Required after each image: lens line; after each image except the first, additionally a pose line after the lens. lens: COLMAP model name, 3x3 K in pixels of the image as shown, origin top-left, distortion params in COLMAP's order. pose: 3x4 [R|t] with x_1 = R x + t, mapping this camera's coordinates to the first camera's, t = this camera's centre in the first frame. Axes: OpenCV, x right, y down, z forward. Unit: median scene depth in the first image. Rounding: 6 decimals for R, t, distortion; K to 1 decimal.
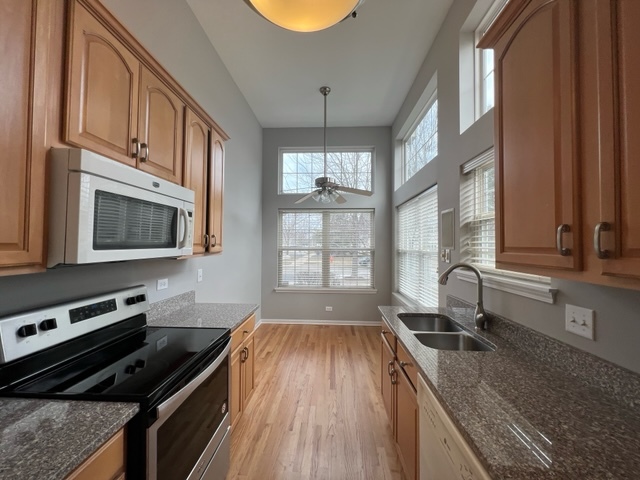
lens RADIAL K [[256.9, 0, 317.9], [0, 256.9, 240.4], [0, 0, 1]] dist [0.000829, 0.000657]
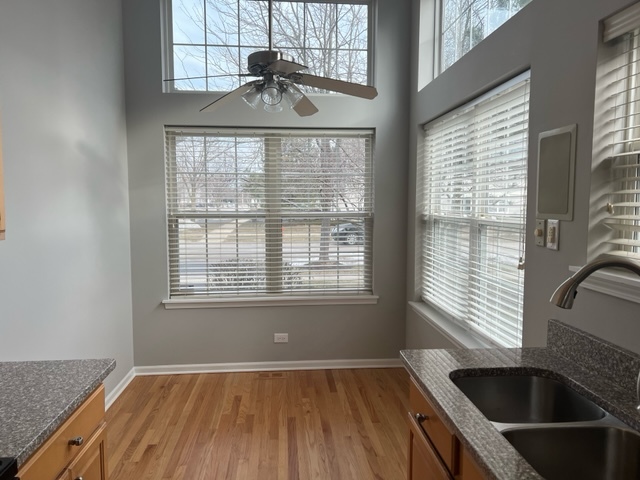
lens RADIAL K [[479.2, 0, 324.0], [0, 479.2, 242.1], [0, 0, 1]] dist [0.034102, -0.031955]
pose [[0.989253, -0.016832, 0.145242, -0.006387], [0.001712, 0.994617, 0.103602, -0.008113], [-0.146204, -0.102240, 0.983957, 0.140274]]
